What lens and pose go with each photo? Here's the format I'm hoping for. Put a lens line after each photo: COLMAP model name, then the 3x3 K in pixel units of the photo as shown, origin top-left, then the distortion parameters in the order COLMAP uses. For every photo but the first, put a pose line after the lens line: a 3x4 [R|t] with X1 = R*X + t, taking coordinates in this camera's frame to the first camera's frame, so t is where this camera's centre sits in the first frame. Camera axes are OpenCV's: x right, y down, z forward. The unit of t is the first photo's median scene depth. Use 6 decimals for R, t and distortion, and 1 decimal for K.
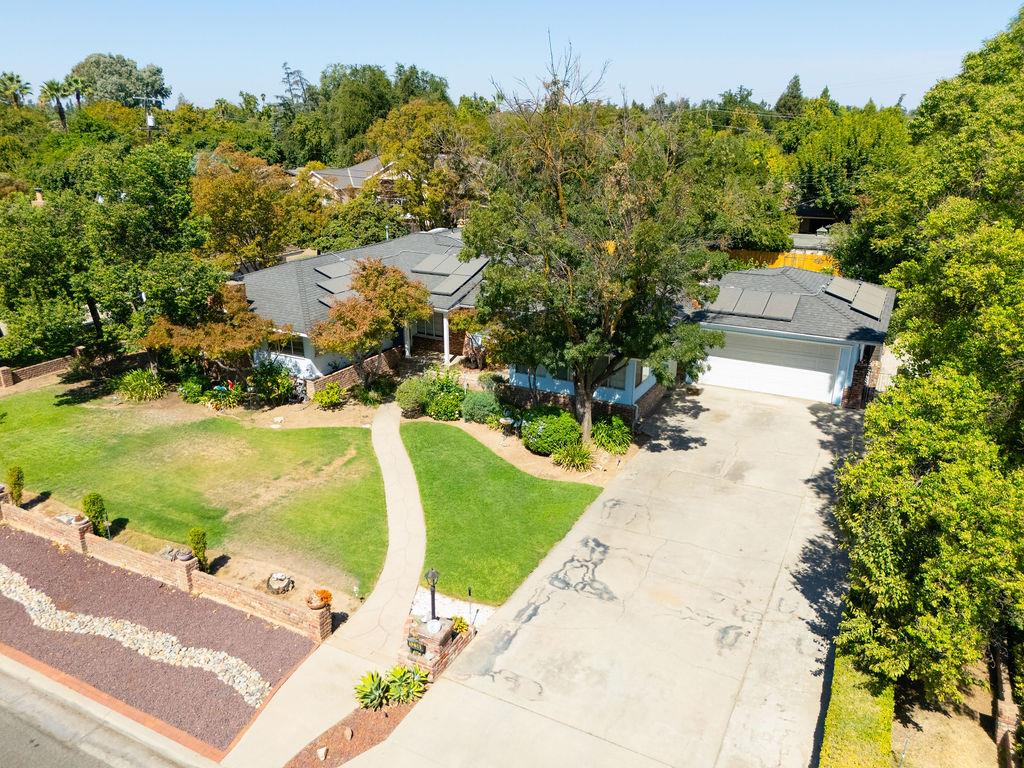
lens RADIAL K [[751.0, 0, 509.9], [0, 751.0, 386.8], [0, 0, 1]] dist [0.084800, -0.087981]
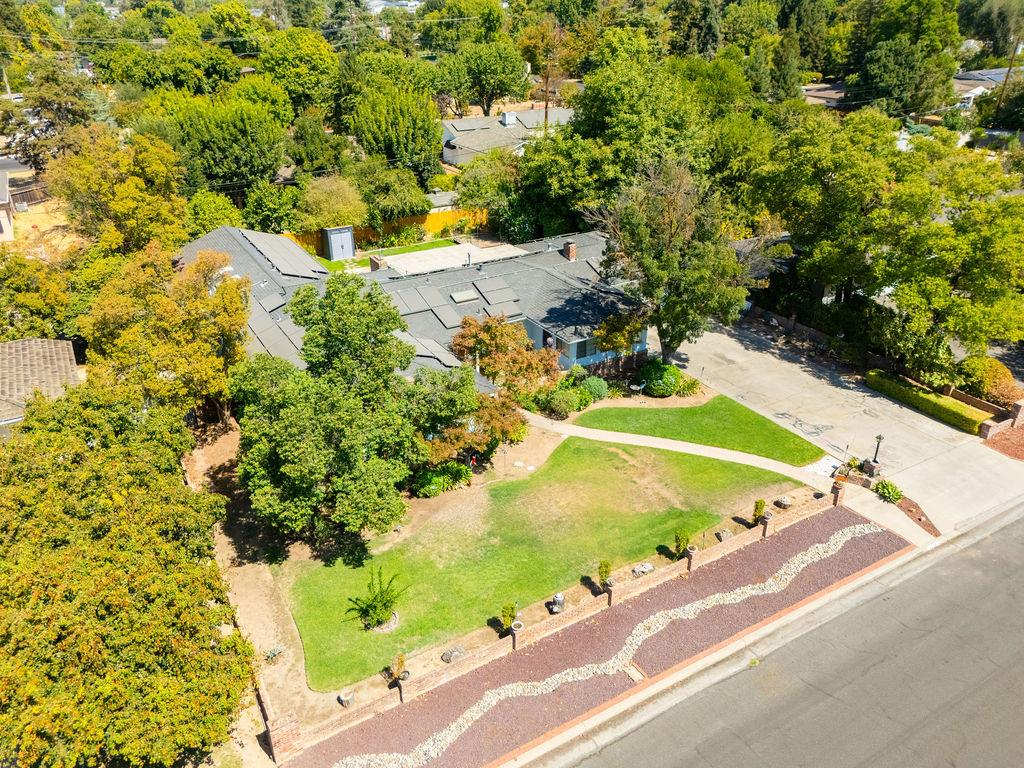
lens RADIAL K [[751.0, 0, 509.9], [0, 751.0, 386.8], [0, 0, 1]] dist [0.084800, -0.087981]
pose [[0.530772, -0.390105, 0.752396, -1.178337], [0.285139, 0.918211, 0.274927, -0.408362], [-0.798108, 0.068614, 0.598595, 0.288155]]
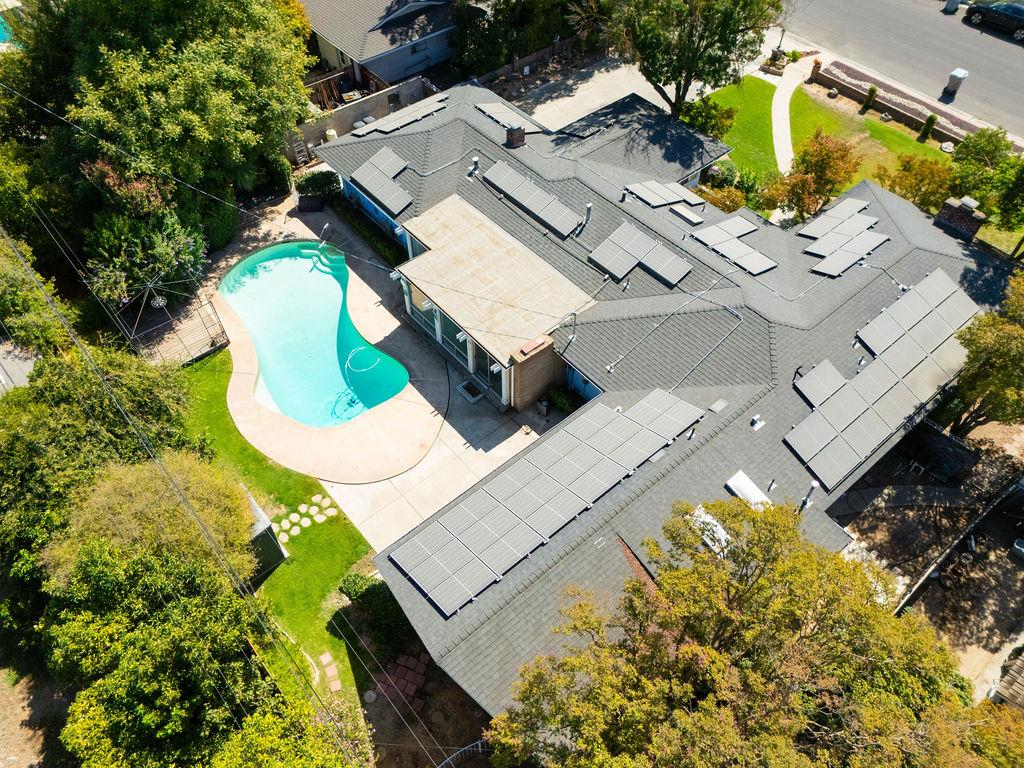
lens RADIAL K [[751.0, 0, 509.9], [0, 751.0, 386.8], [0, 0, 1]] dist [0.084800, -0.087981]
pose [[-0.927332, -0.295422, 0.229743, -0.115121], [0.117309, 0.353492, 0.928053, -1.233646], [-0.355380, 0.887564, -0.293148, 1.948780]]
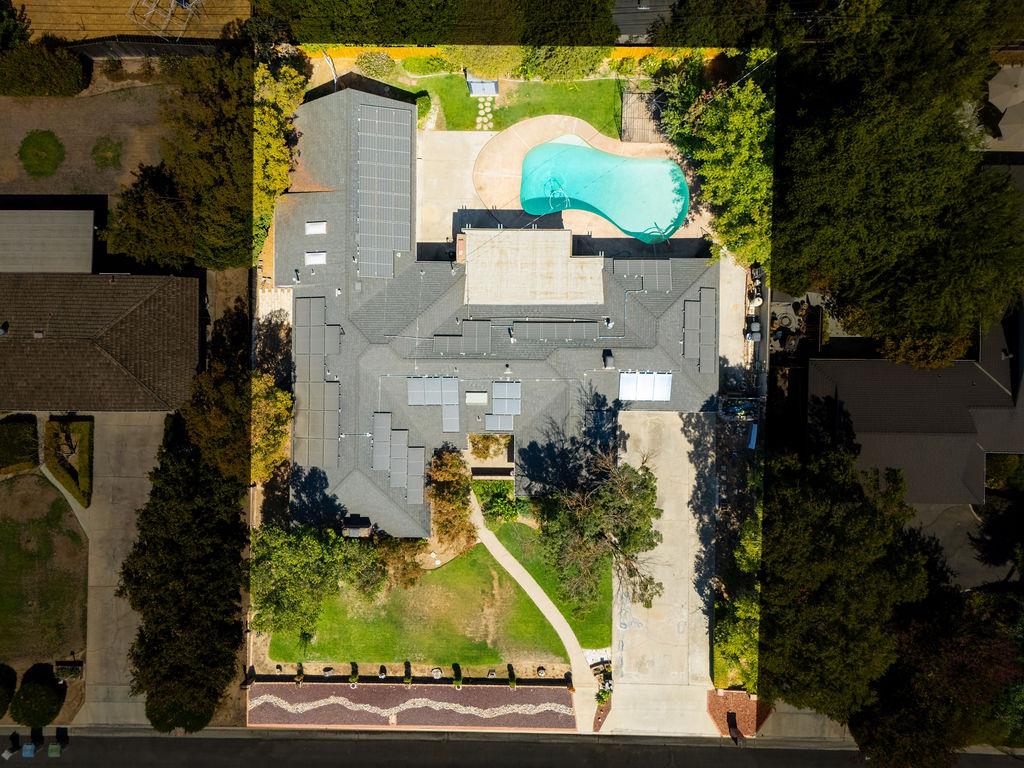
lens RADIAL K [[751.0, 0, 509.9], [0, 751.0, 386.8], [0, 0, 1]] dist [0.084800, -0.087981]
pose [[0.889865, -0.455731, -0.021217, 0.102761], [0.172629, 0.293299, 0.940306, -1.865410], [-0.422303, -0.840408, 0.339669, 0.633518]]
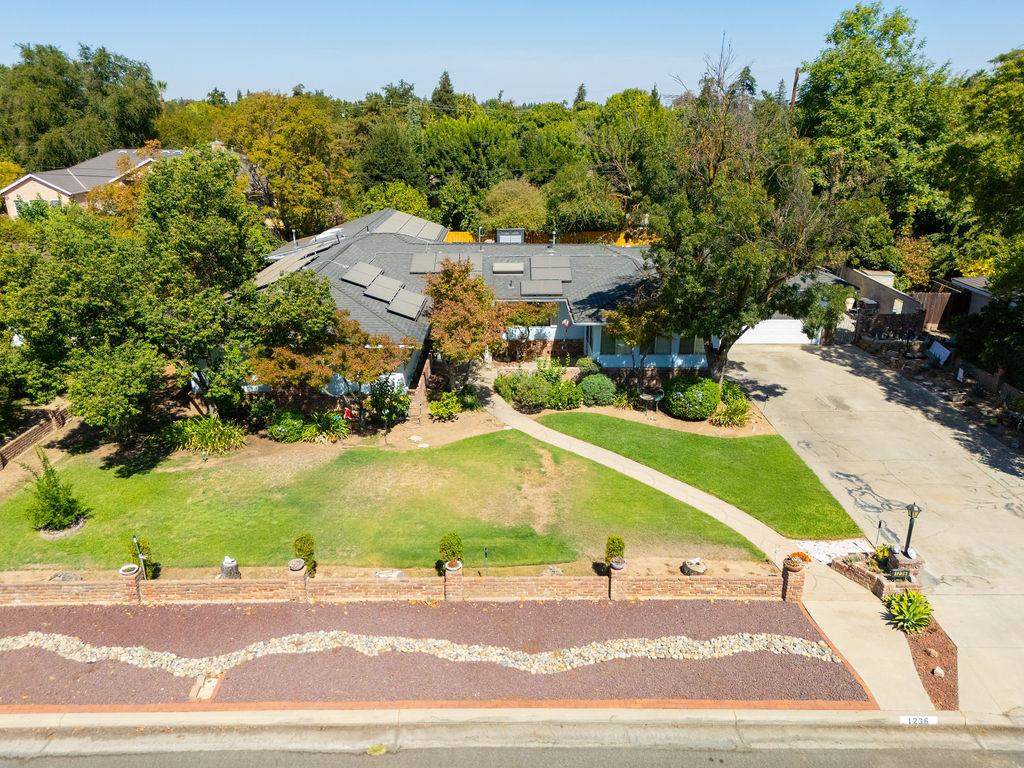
lens RADIAL K [[751.0, 0, 509.9], [0, 751.0, 386.8], [0, 0, 1]] dist [0.084800, -0.087981]
pose [[0.884865, -0.159755, 0.437598, -0.603315], [0.155561, 0.986769, 0.045684, -0.044898], [-0.439106, 0.027649, 0.898010, 0.116418]]
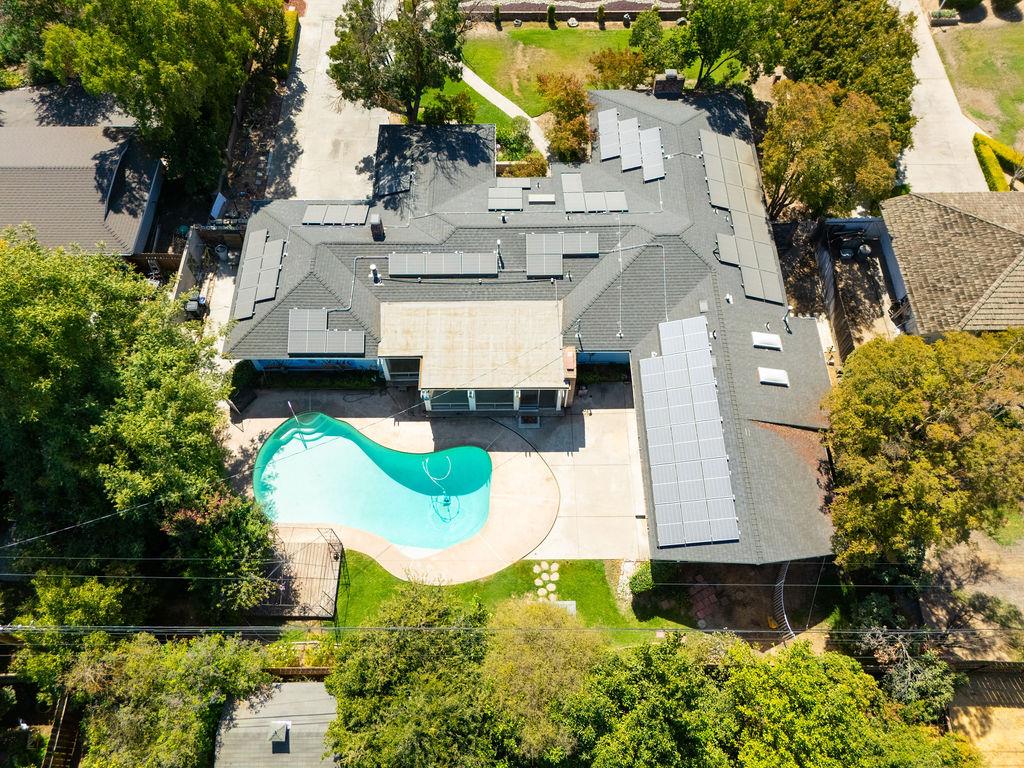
lens RADIAL K [[751.0, 0, 509.9], [0, 751.0, 386.8], [0, 0, 1]] dist [0.084800, -0.087981]
pose [[-0.882694, 0.413913, -0.222547, 0.520297], [-0.152846, 0.194953, 0.968830, -1.541319], [0.444398, 0.889196, -0.108819, 1.718529]]
